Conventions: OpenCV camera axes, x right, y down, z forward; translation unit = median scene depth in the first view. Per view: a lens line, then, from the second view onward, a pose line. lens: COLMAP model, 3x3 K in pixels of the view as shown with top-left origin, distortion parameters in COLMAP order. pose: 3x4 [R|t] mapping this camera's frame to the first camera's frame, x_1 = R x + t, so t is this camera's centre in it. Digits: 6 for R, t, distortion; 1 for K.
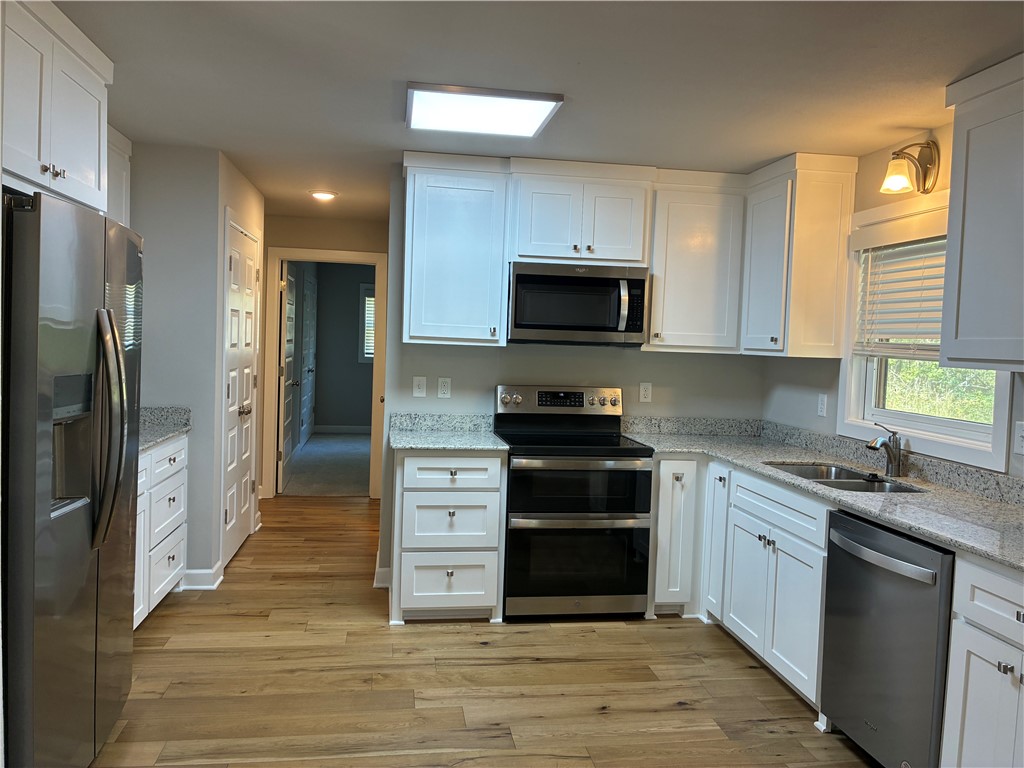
lens RADIAL K [[783.9, 0, 526.4], [0, 783.9, 379.0], [0, 0, 1]] dist [0.064592, -0.082448]
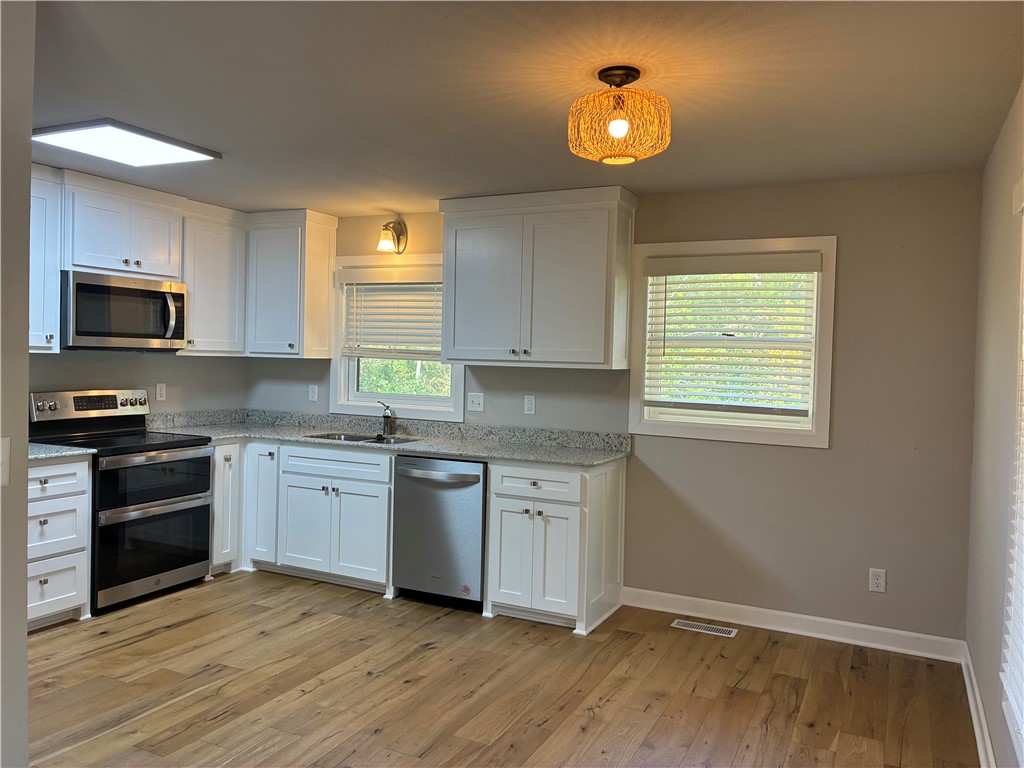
lens RADIAL K [[783.9, 0, 526.4], [0, 783.9, 379.0], [0, 0, 1]] dist [0.064592, -0.082448]
pose [[0.565032, -0.043699, 0.823911, -0.572462], [0.035455, 0.998960, 0.028669, -0.018014], [-0.824307, 0.013013, 0.565993, -0.080523]]
